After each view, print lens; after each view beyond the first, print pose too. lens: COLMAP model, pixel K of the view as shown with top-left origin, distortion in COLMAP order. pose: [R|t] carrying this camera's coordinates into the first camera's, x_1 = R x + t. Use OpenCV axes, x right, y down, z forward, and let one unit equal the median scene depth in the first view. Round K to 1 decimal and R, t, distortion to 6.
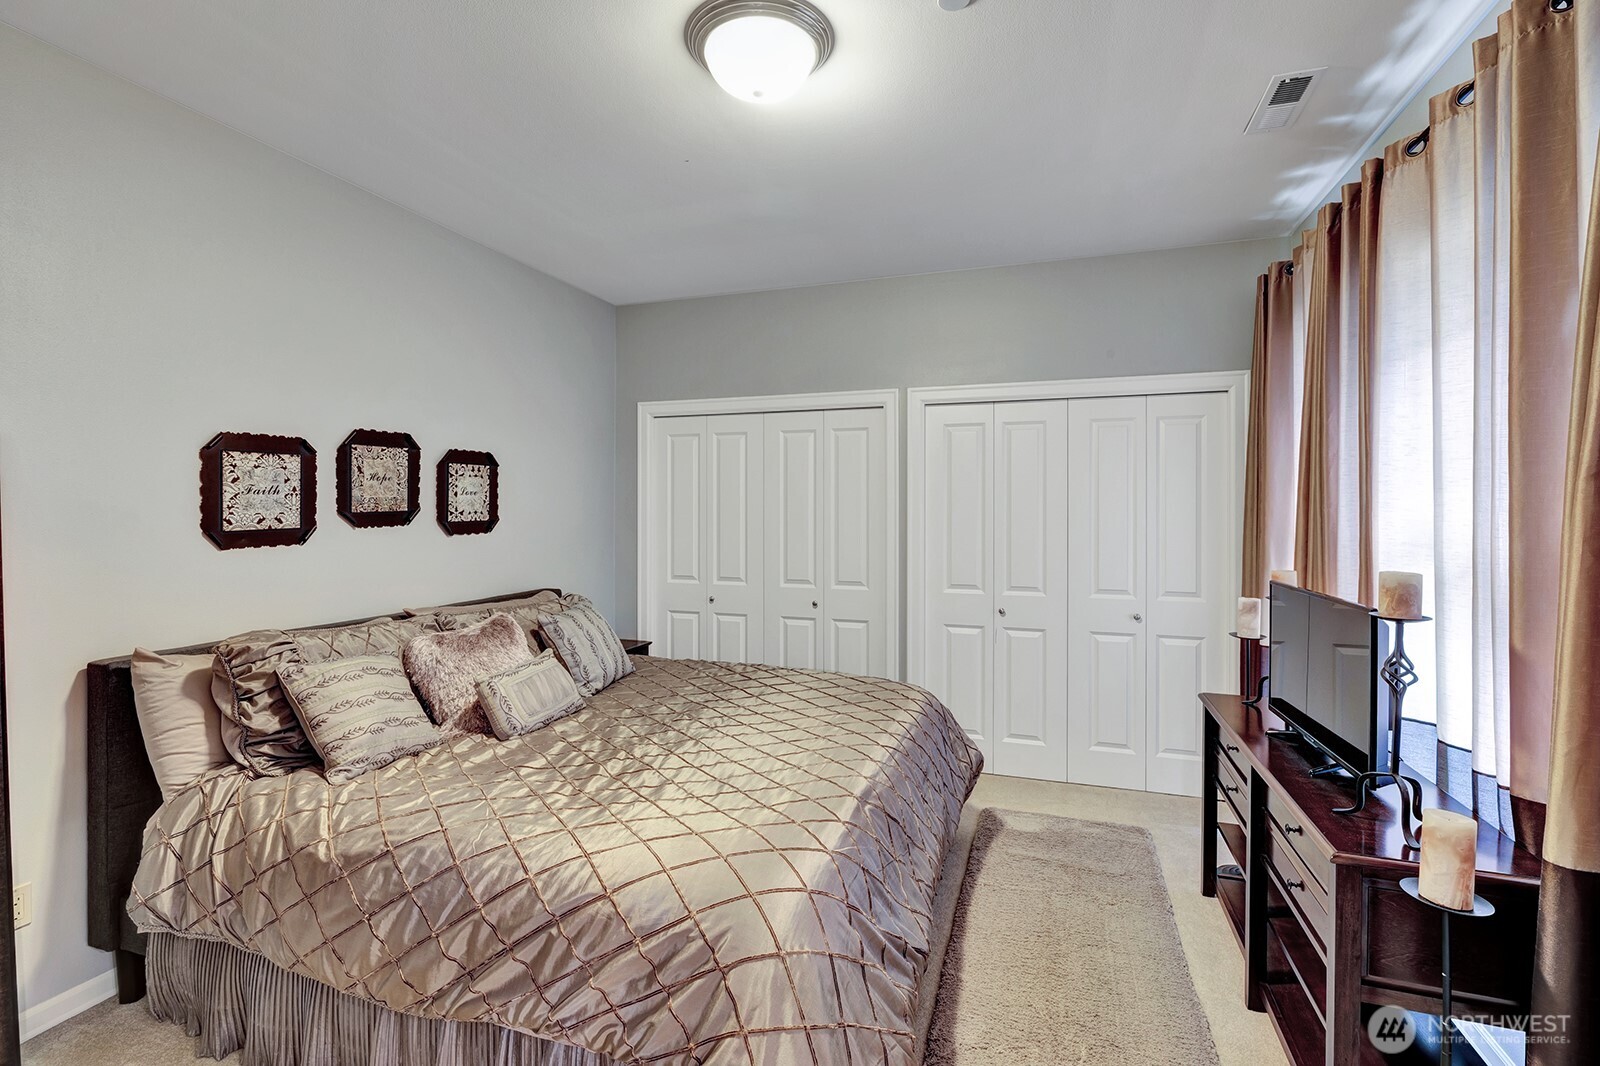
lens RADIAL K [[715.5, 0, 800.0], [0, 715.5, 522.5], [0, 0, 1]] dist [-0.000123, -0.000021]
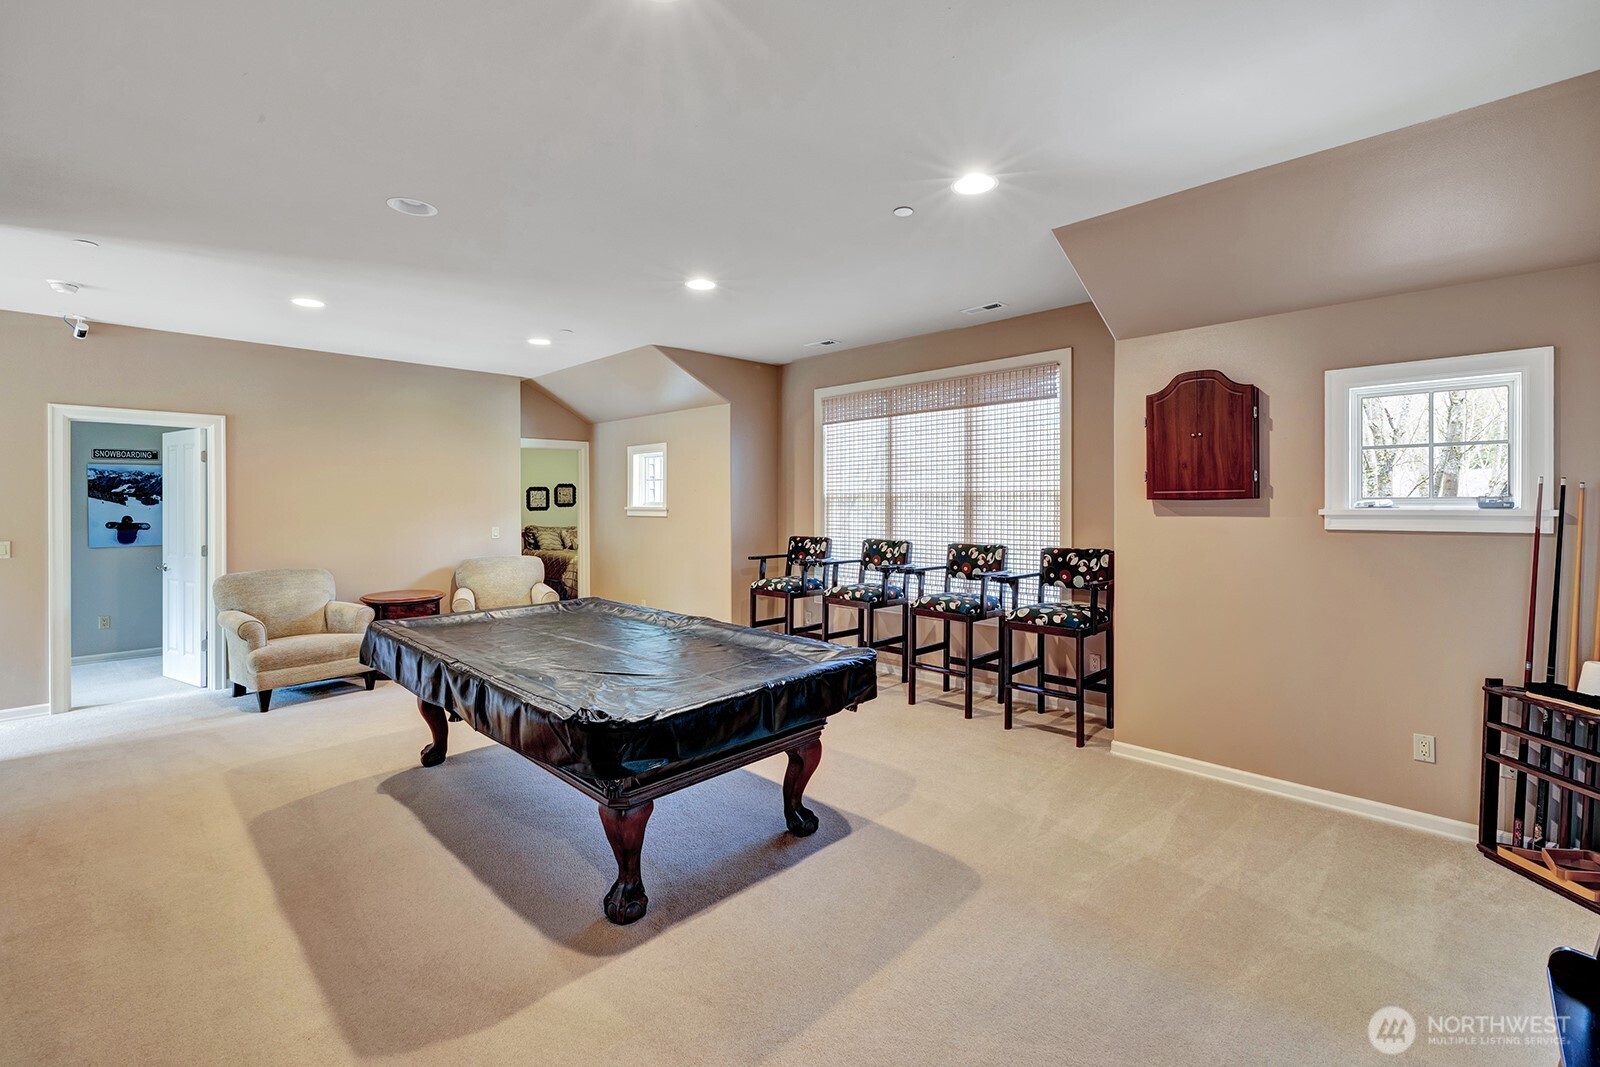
lens RADIAL K [[684.4, 0, 798.9], [0, 684.4, 525.1], [0, 0, 1]] dist [0.003152, 0.000427]
pose [[0.907863, 0.009217, -0.419167, 2.563161], [-0.005307, 0.999931, 0.010492, 0.068470], [0.419234, -0.007301, 0.907849, -2.251273]]
